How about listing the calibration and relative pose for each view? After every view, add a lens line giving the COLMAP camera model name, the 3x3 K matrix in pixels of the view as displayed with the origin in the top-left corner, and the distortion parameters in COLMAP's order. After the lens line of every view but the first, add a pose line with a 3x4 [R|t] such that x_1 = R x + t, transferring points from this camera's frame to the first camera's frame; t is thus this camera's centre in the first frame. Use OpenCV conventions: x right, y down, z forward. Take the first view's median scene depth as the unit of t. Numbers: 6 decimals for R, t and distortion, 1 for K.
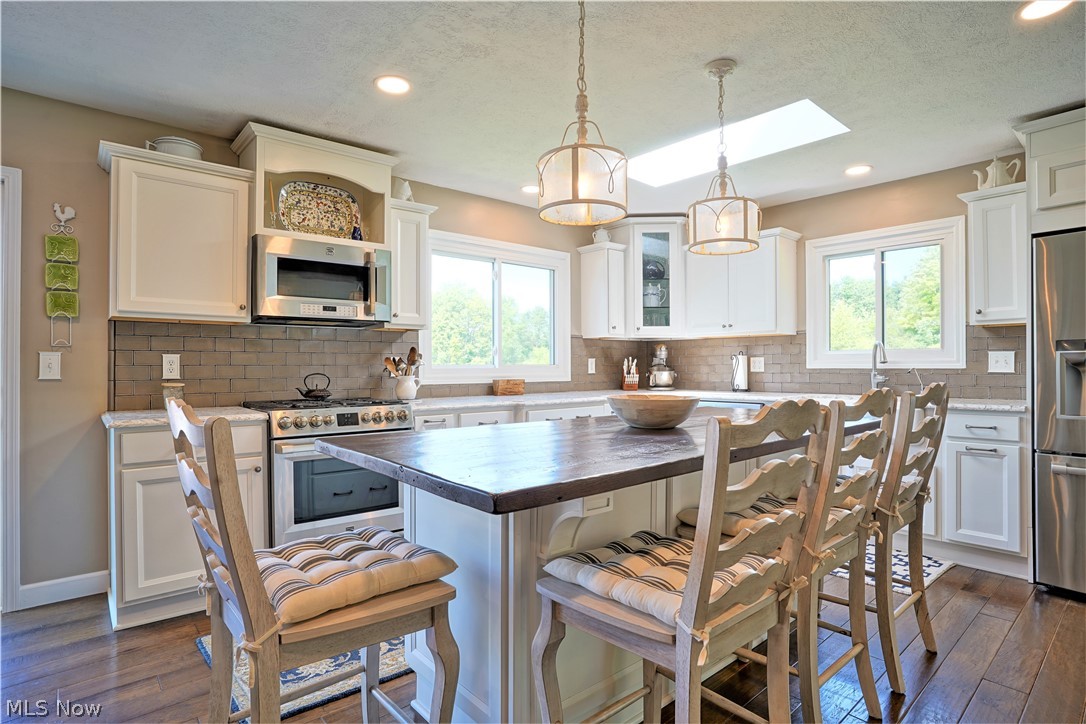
lens RADIAL K [[563.7, 0, 545.5], [0, 563.7, 364.7], [0, 0, 1]] dist [-0.090640, 0.049424]
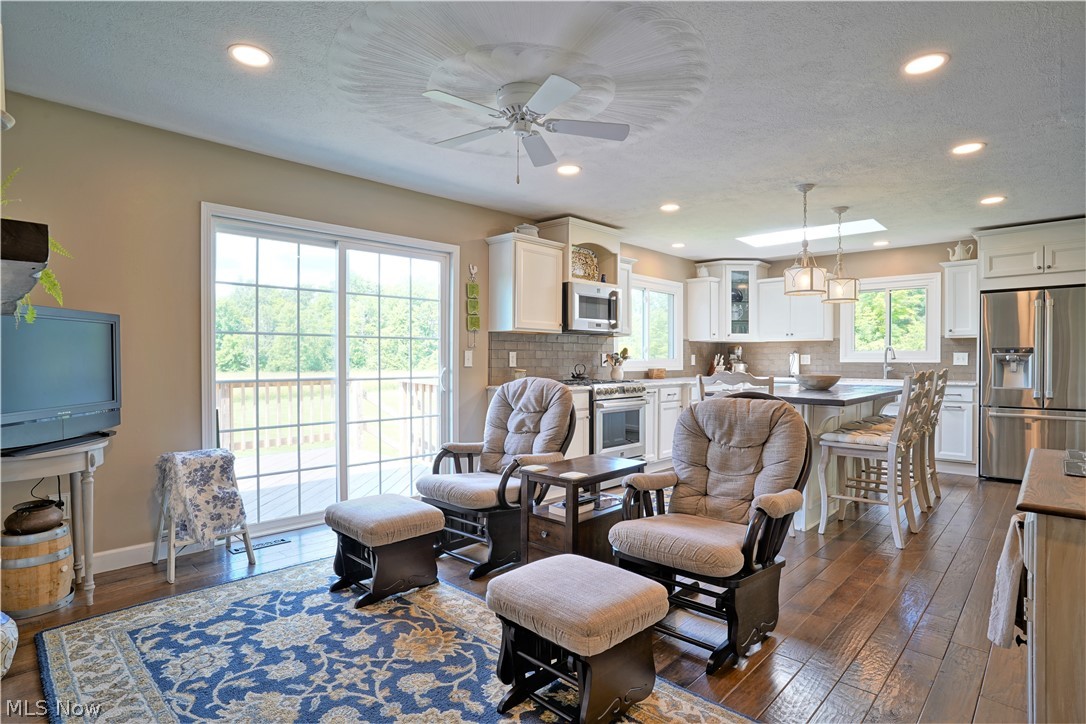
lens RADIAL K [[563.7, 0, 545.5], [0, 563.7, 364.7], [0, 0, 1]] dist [-0.090640, 0.049424]
pose [[0.996250, 0.003398, 0.086456, -0.629832], [-0.004393, 0.999926, 0.011320, -0.000351], [-0.086411, -0.011657, 0.996191, -0.614483]]
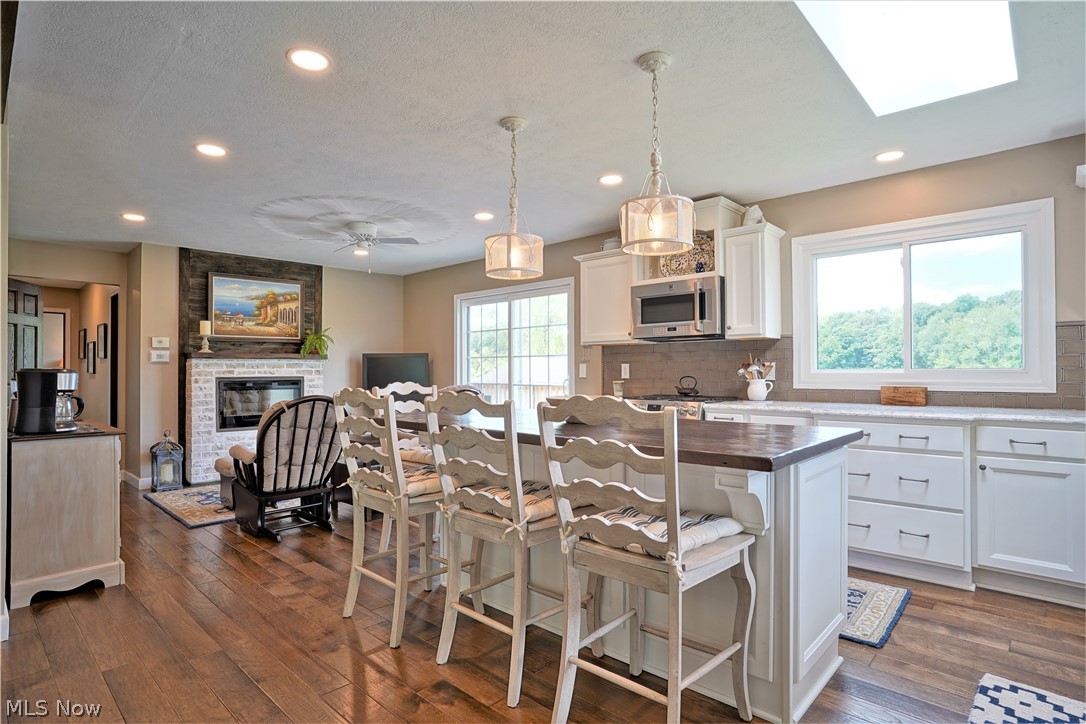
lens RADIAL K [[563.7, 0, 545.5], [0, 563.7, 364.7], [0, 0, 1]] dist [-0.090640, 0.049424]
pose [[0.099754, -0.008756, -0.994974, 0.872119], [0.007431, 0.999940, -0.008055, -0.003770], [0.994984, -0.006590, 0.099813, 0.498369]]
